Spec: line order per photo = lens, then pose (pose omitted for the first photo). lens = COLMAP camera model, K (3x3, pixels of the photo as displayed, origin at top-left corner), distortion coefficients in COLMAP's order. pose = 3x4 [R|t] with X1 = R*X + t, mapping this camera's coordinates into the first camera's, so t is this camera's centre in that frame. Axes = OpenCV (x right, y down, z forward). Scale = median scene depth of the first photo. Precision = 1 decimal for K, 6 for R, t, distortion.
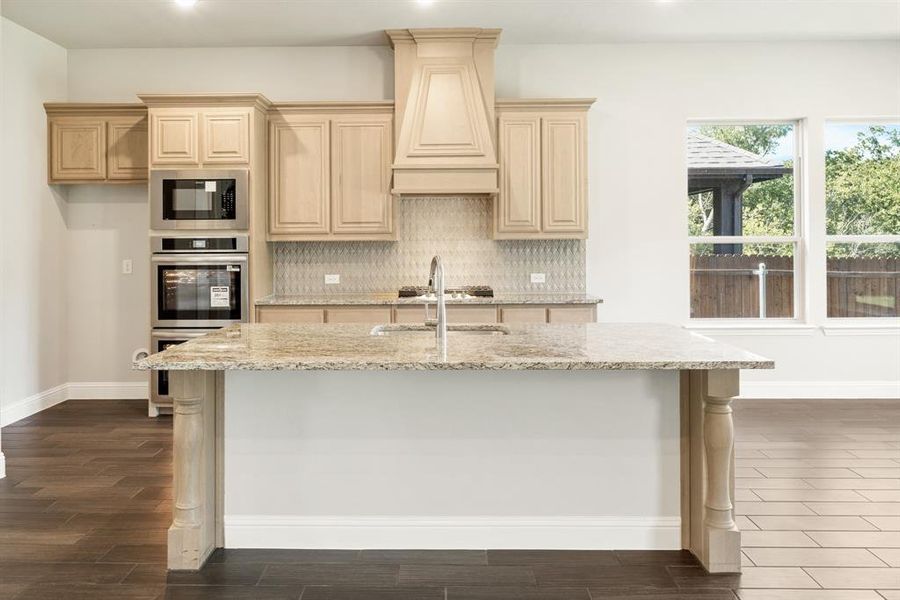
lens RADIAL K [[699.3, 0, 449.2], [0, 699.3, 240.1], [0, 0, 1]] dist [0.003356, 0.000347]
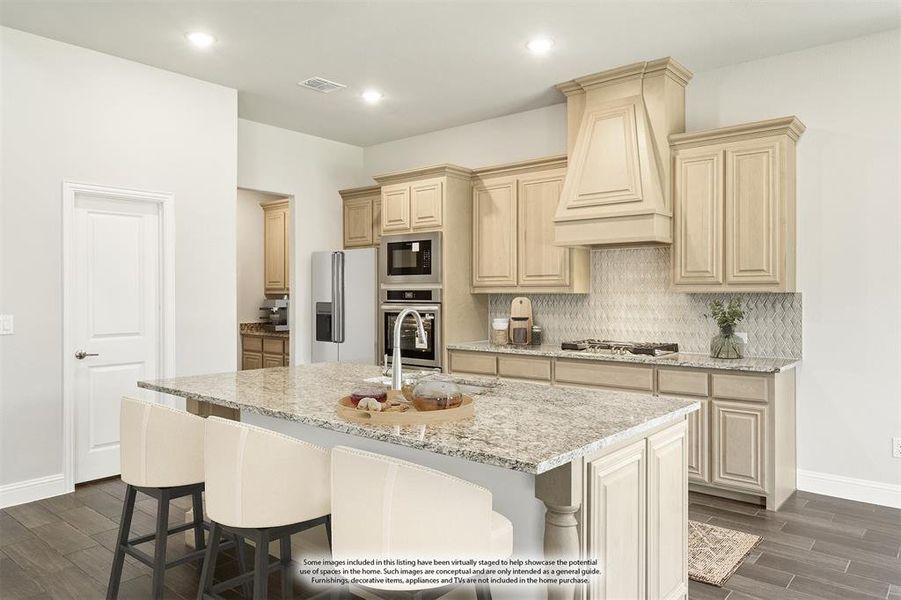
lens RADIAL K [[628.3, 0, 452.7], [0, 628.3, 294.4], [0, 0, 1]] dist [0.001141, 0.000519]
pose [[0.773836, 0.006526, -0.633352, 0.372341], [-0.003146, 0.999974, 0.006461, -0.003025], [0.633378, -0.003007, 0.773837, 0.201863]]
